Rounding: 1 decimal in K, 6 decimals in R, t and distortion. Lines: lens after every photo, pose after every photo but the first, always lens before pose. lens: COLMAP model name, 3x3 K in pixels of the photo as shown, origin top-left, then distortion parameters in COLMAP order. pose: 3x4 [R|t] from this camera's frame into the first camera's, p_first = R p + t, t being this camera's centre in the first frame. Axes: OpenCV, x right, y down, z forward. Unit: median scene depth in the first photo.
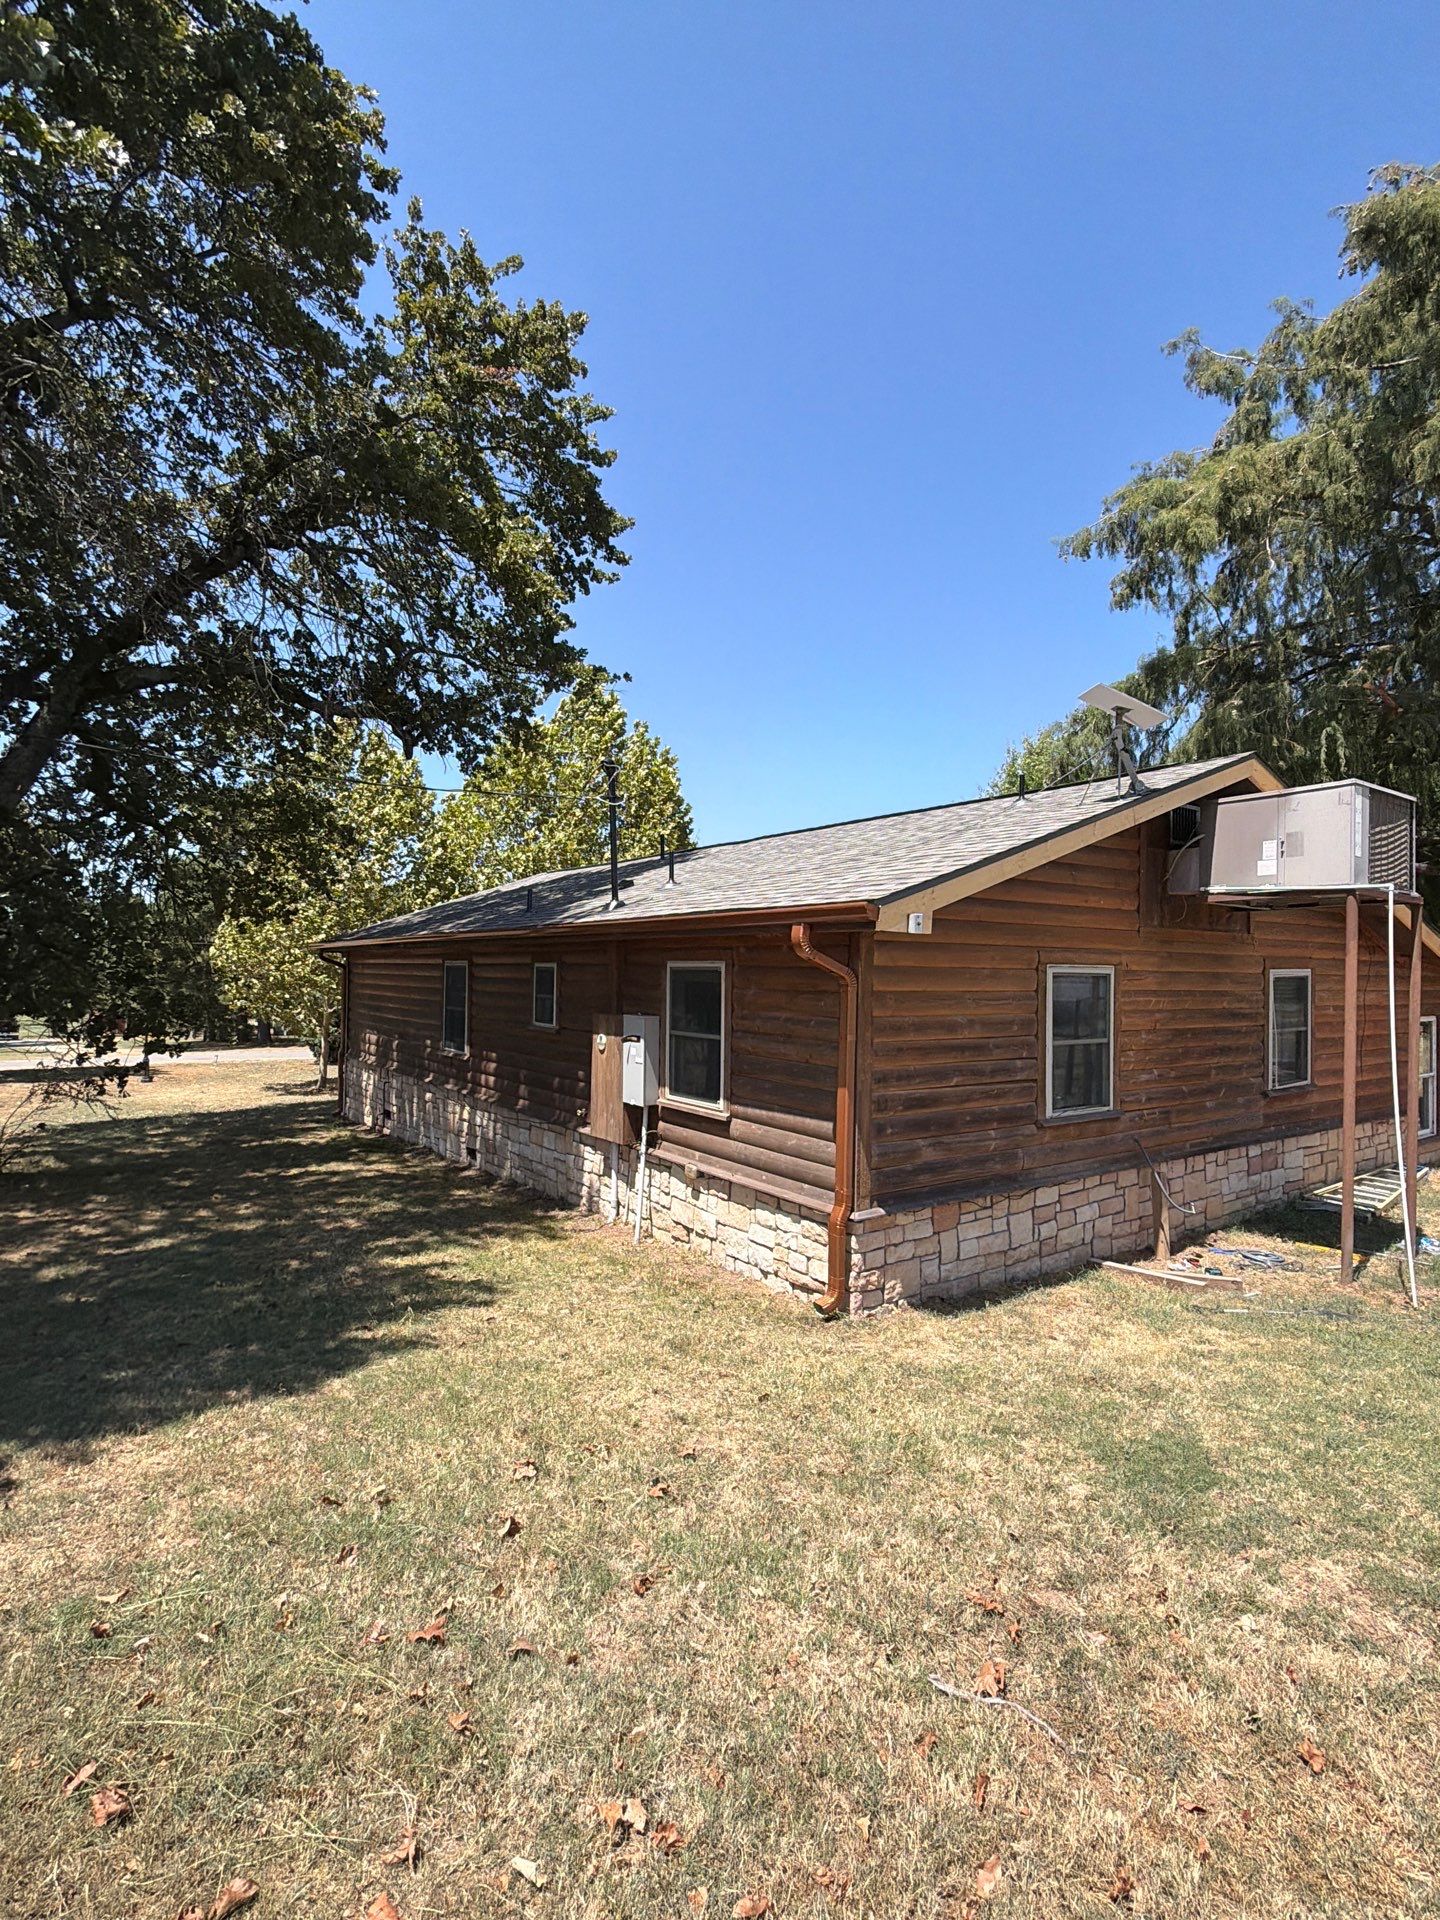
lens RADIAL K [[944.1, 0, 722.4], [0, 944.1, 954.9], [0, 0, 1]] dist [0.001022, 0.000409]
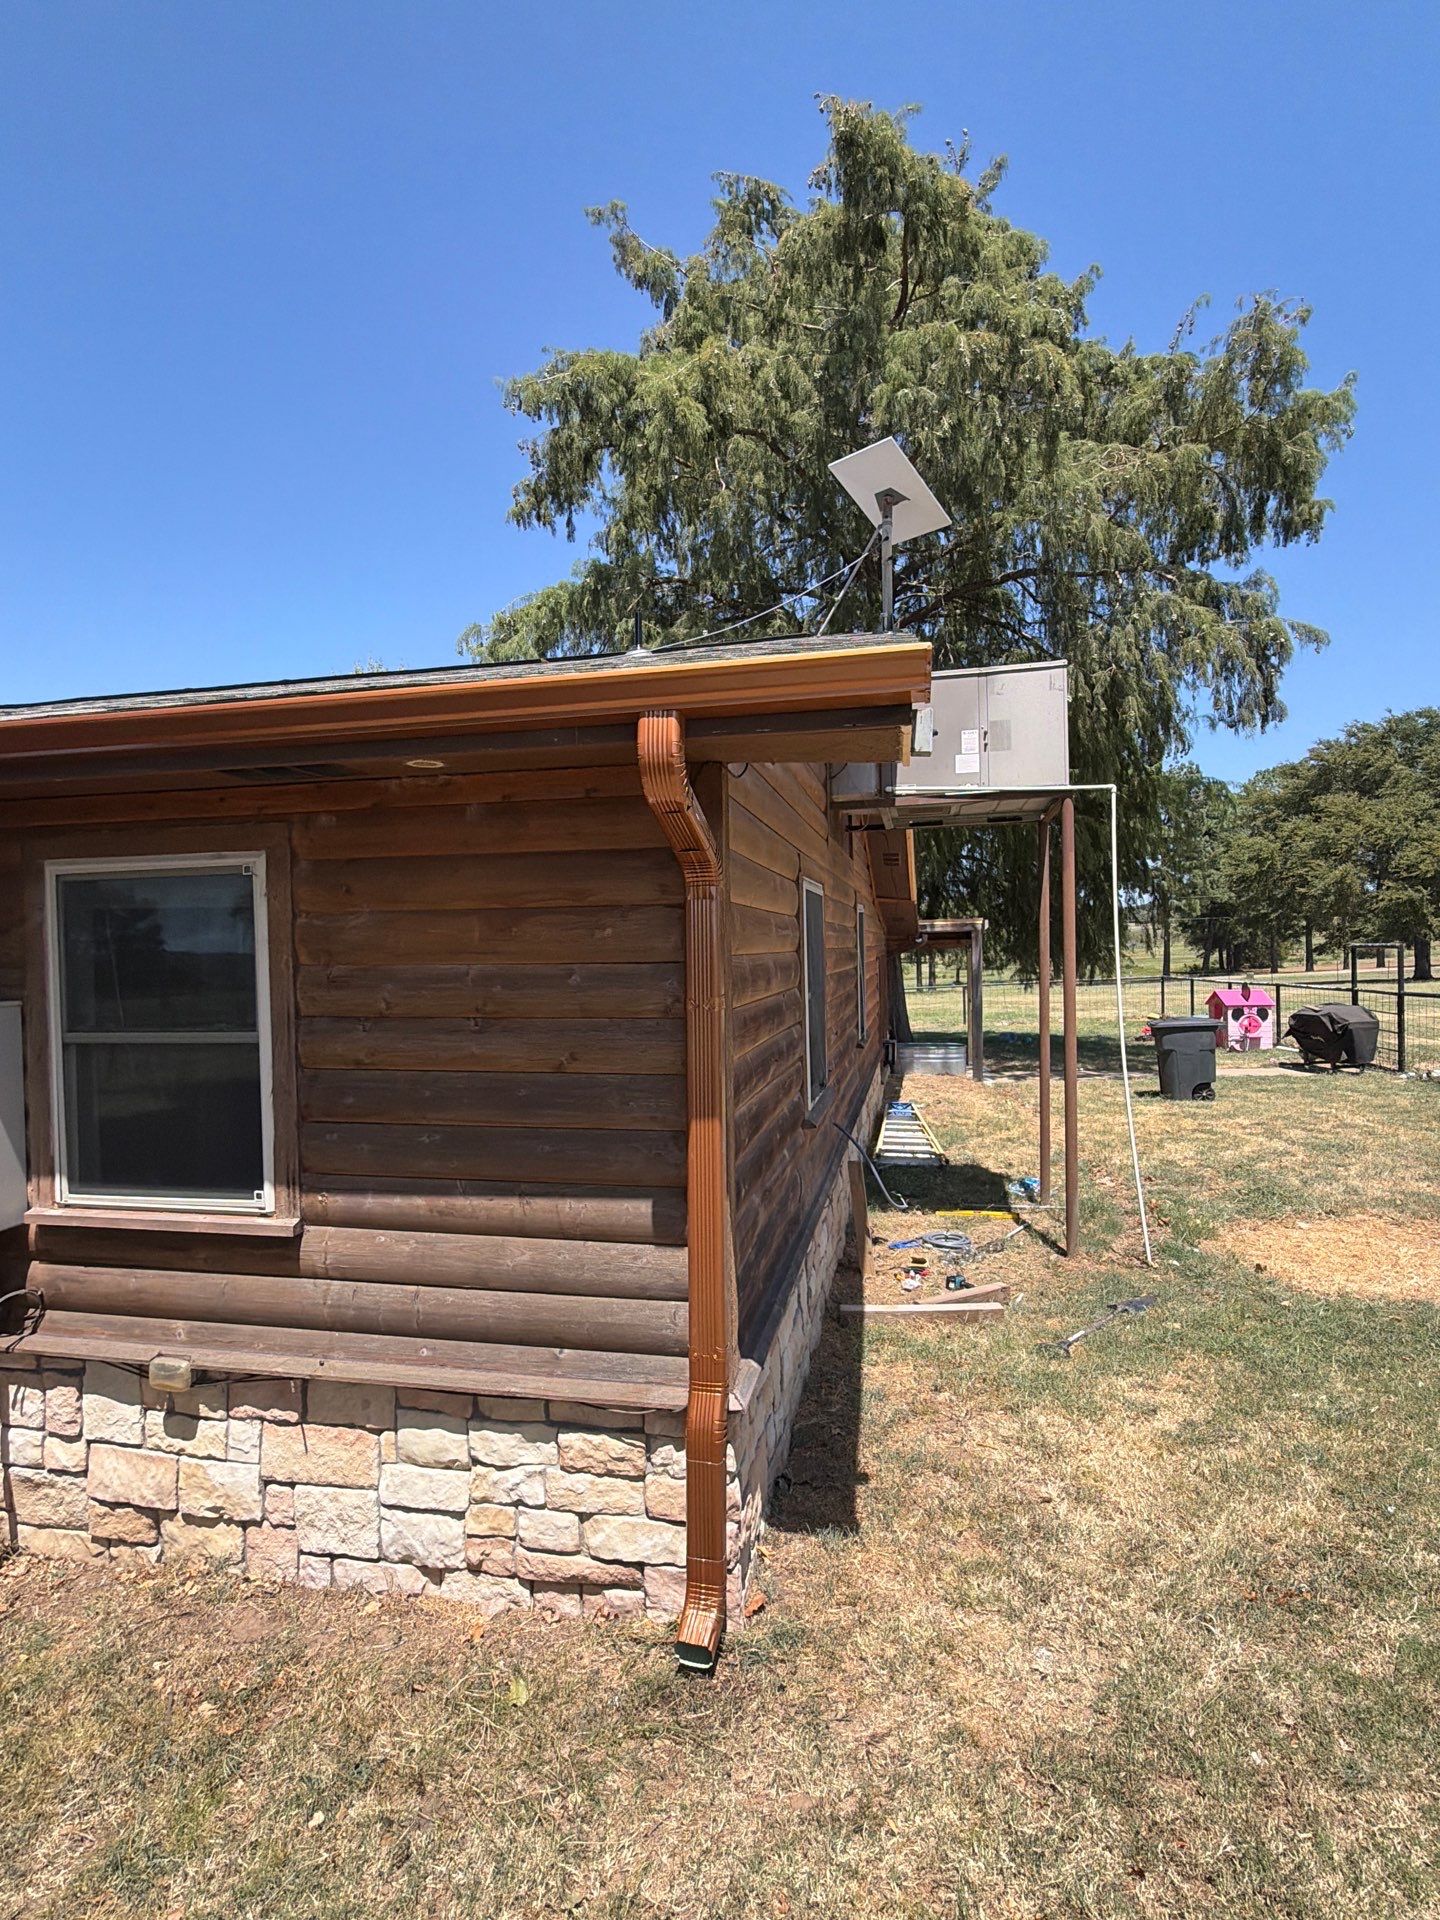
lens RADIAL K [[944.1, 0, 722.4], [0, 944.1, 954.9], [0, 0, 1]] dist [0.001022, 0.000409]
pose [[0.733347, -0.034815, 0.678963, -0.133878], [0.019722, 0.999357, 0.029942, 0.043983], [-0.679569, -0.008567, 0.733562, 0.568485]]
